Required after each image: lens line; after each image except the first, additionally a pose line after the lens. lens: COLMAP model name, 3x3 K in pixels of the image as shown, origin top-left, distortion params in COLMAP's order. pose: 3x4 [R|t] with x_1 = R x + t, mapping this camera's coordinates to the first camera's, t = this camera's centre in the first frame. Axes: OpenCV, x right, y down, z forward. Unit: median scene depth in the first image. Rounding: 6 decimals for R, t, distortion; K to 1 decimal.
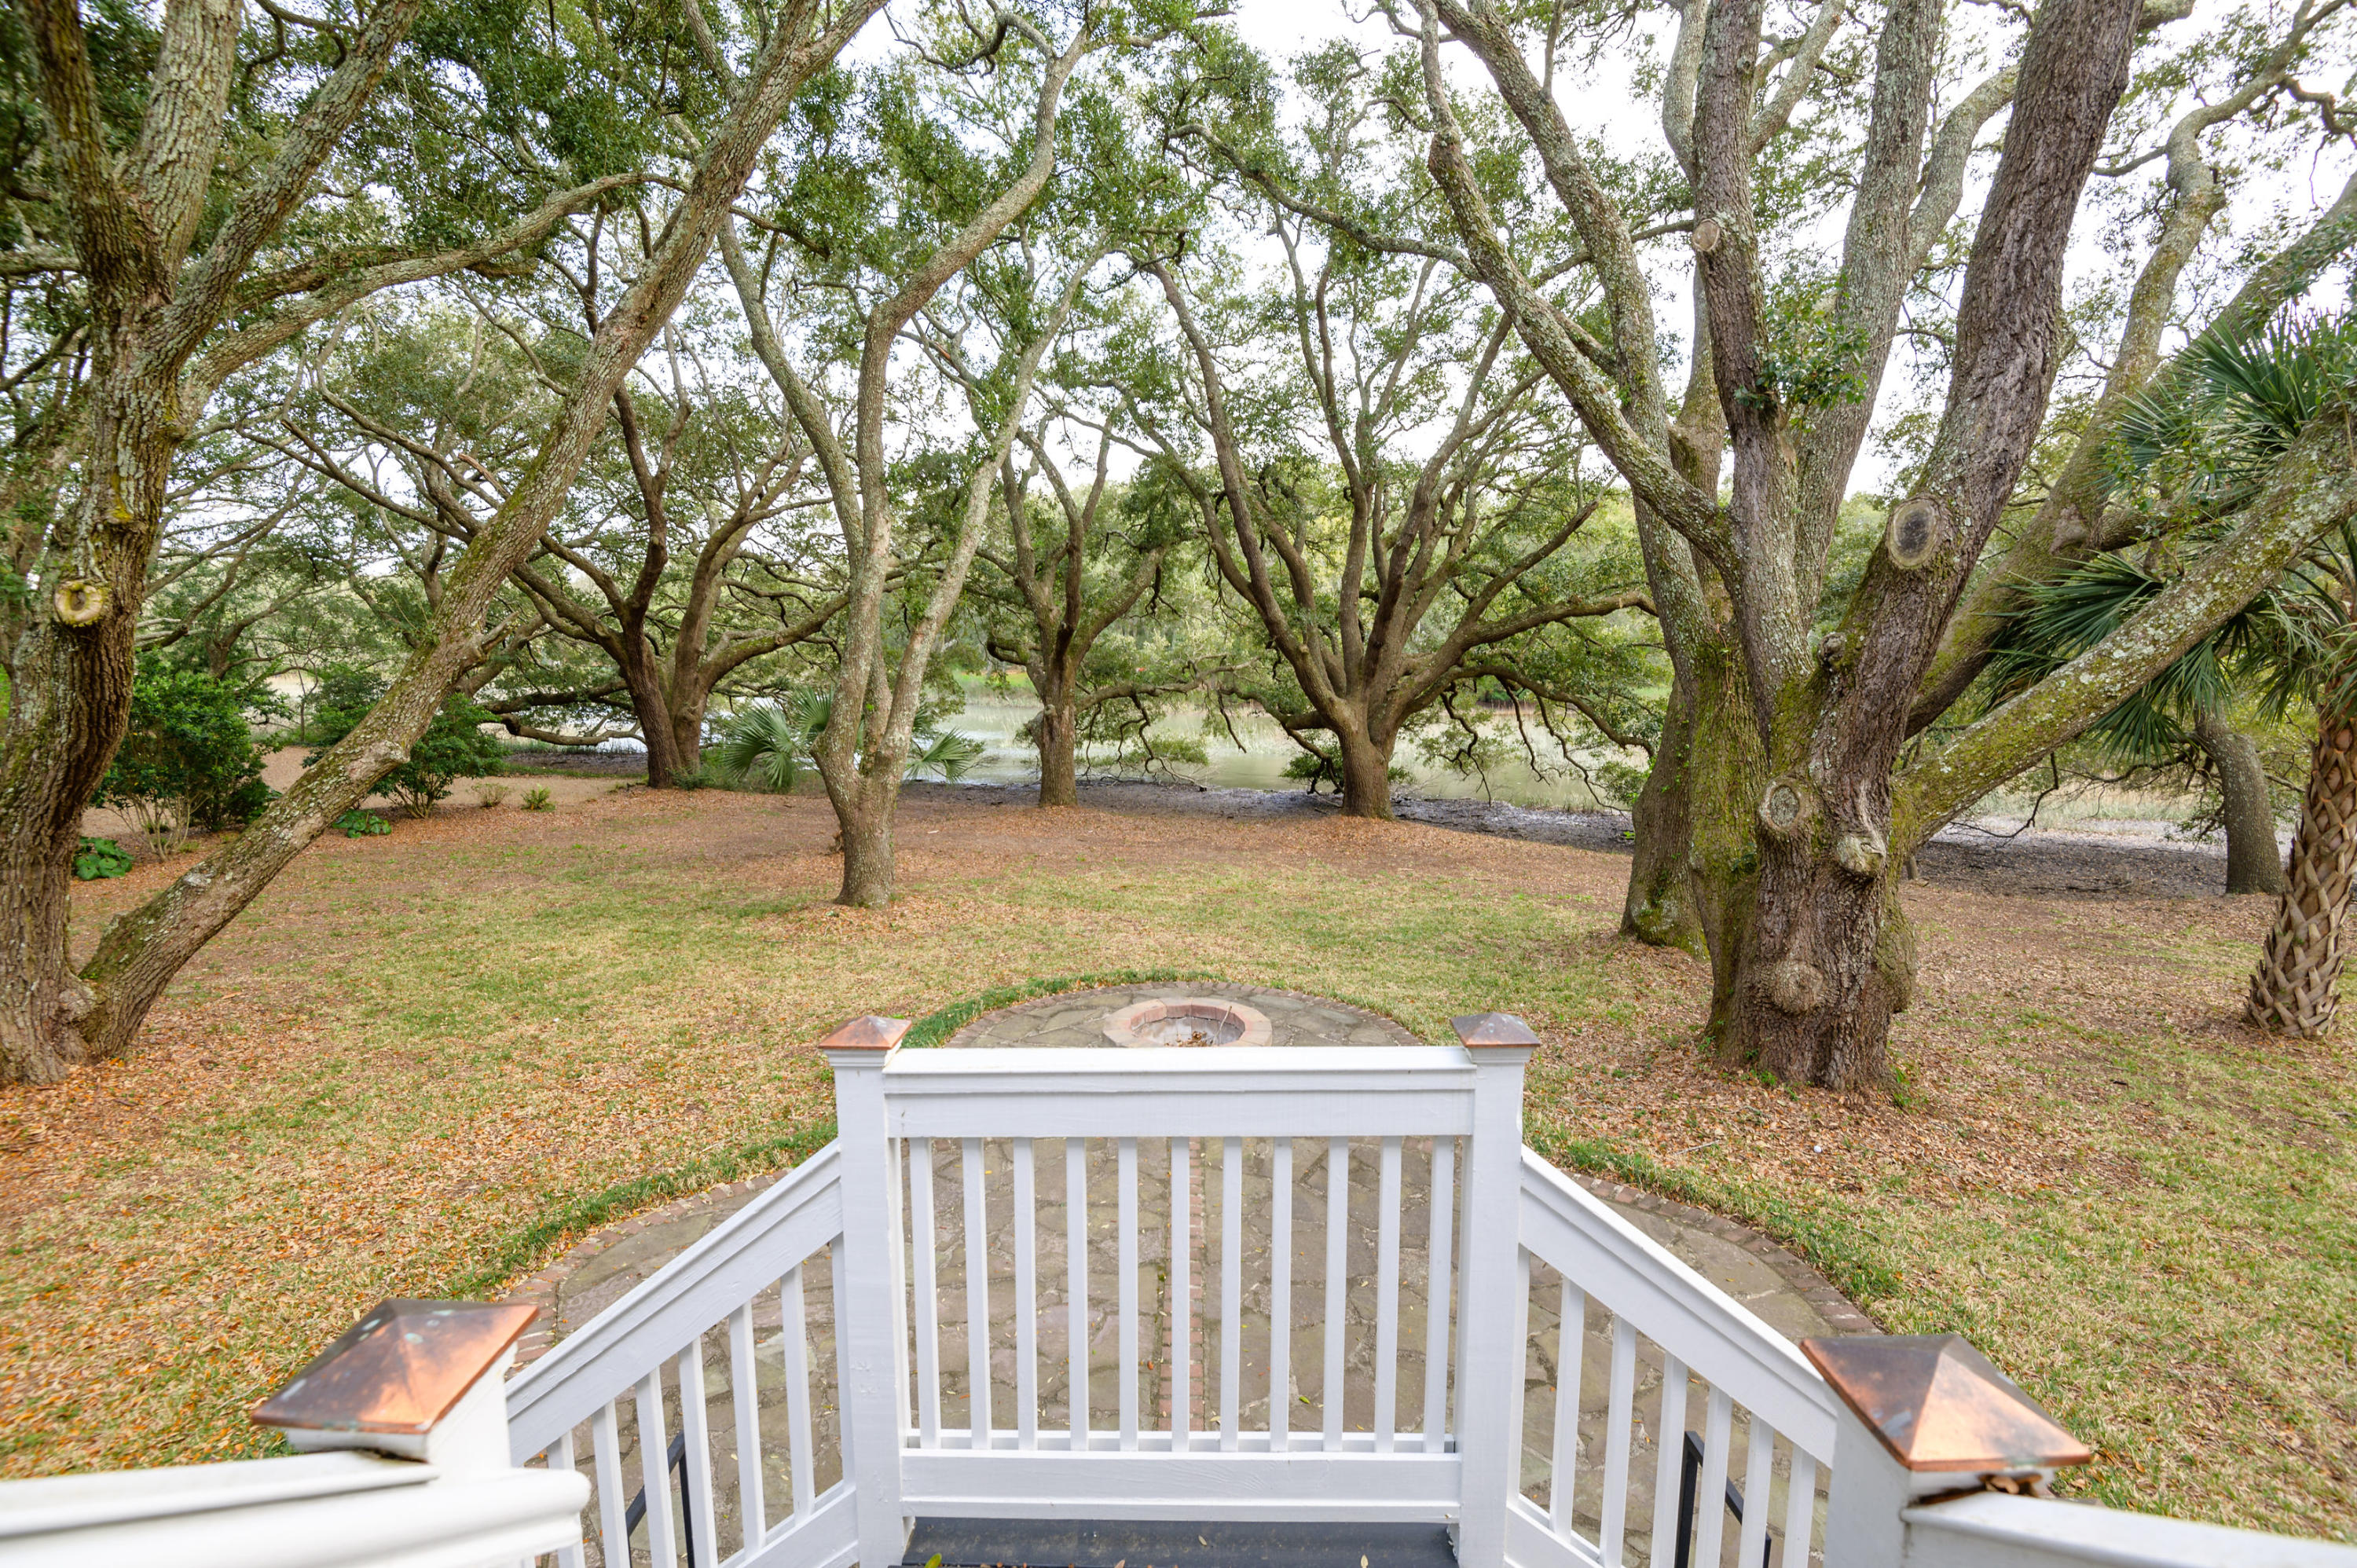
lens RADIAL K [[1096.7, 0, 1159.0], [0, 1096.7, 793.8], [0, 0, 1]] dist [-0.006883, -0.007066]
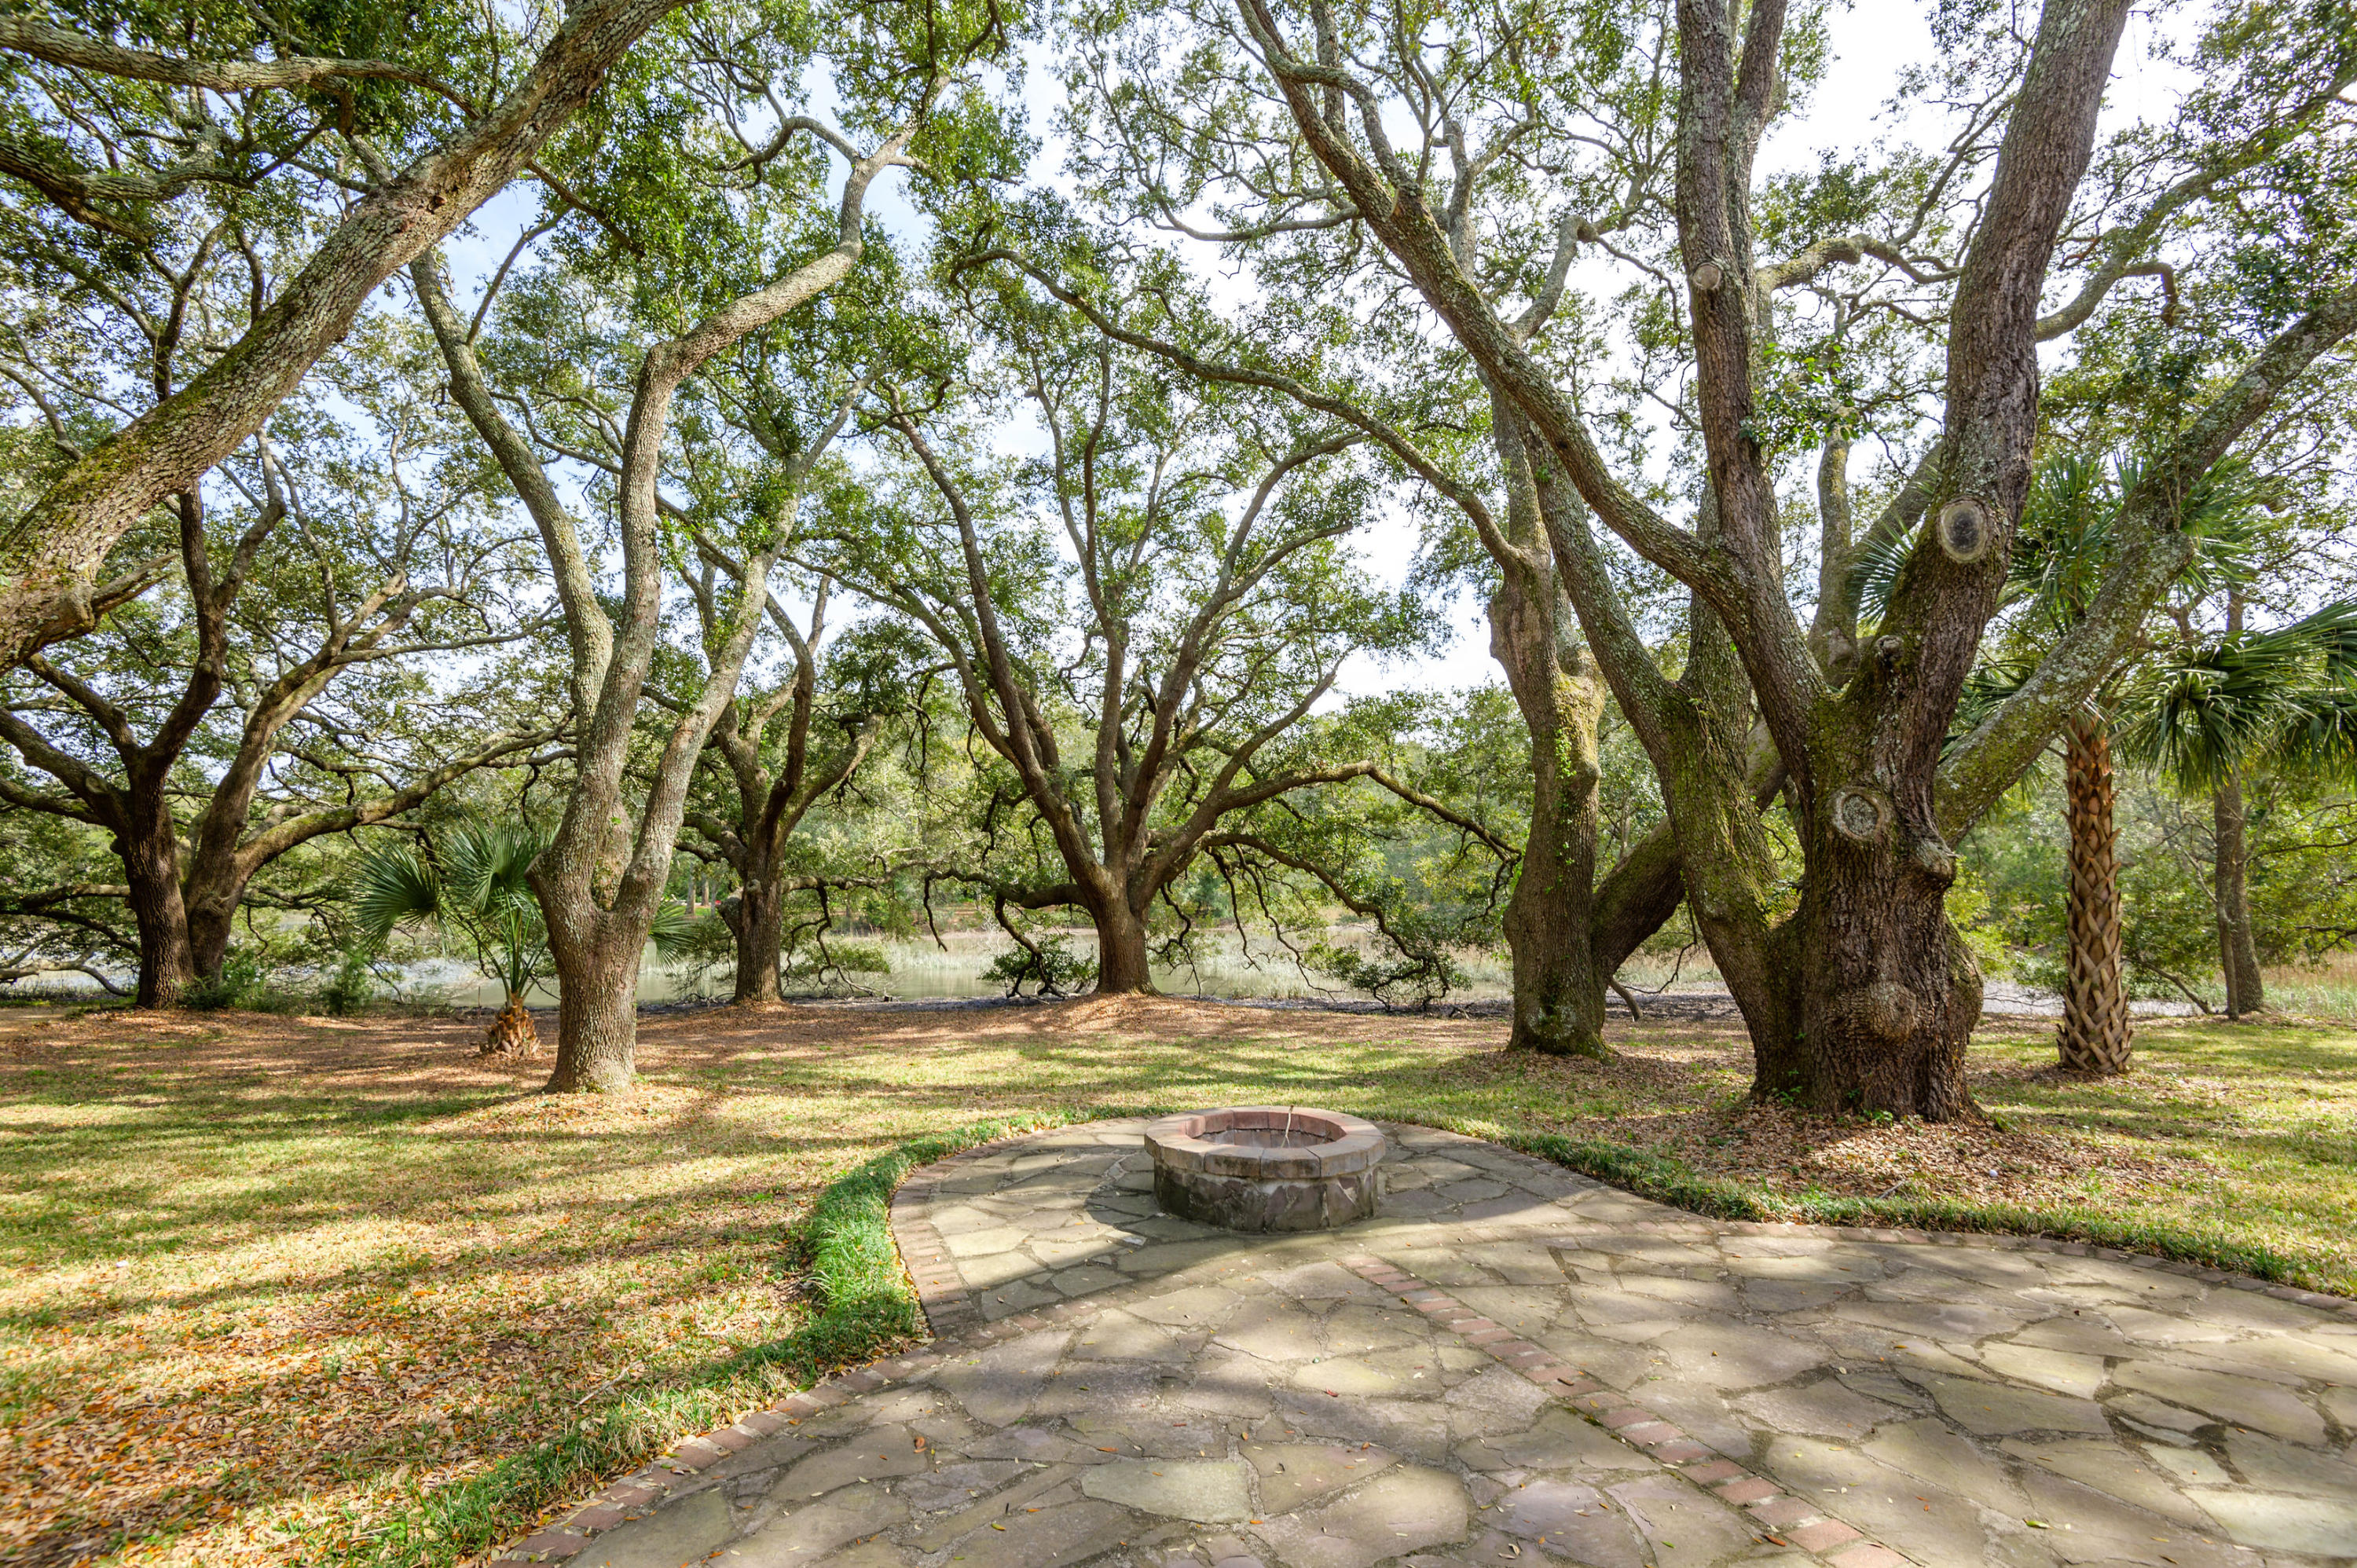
lens RADIAL K [[1096.7, 0, 1170.1], [0, 1096.7, 778.9], [0, 0, 1]] dist [-0.006883, -0.007066]
pose [[0.935526, 0.025527, 0.352334, -0.255689], [0.055911, 0.974114, -0.219033, 0.119843], [-0.348805, 0.224610, 0.909882, 0.251437]]
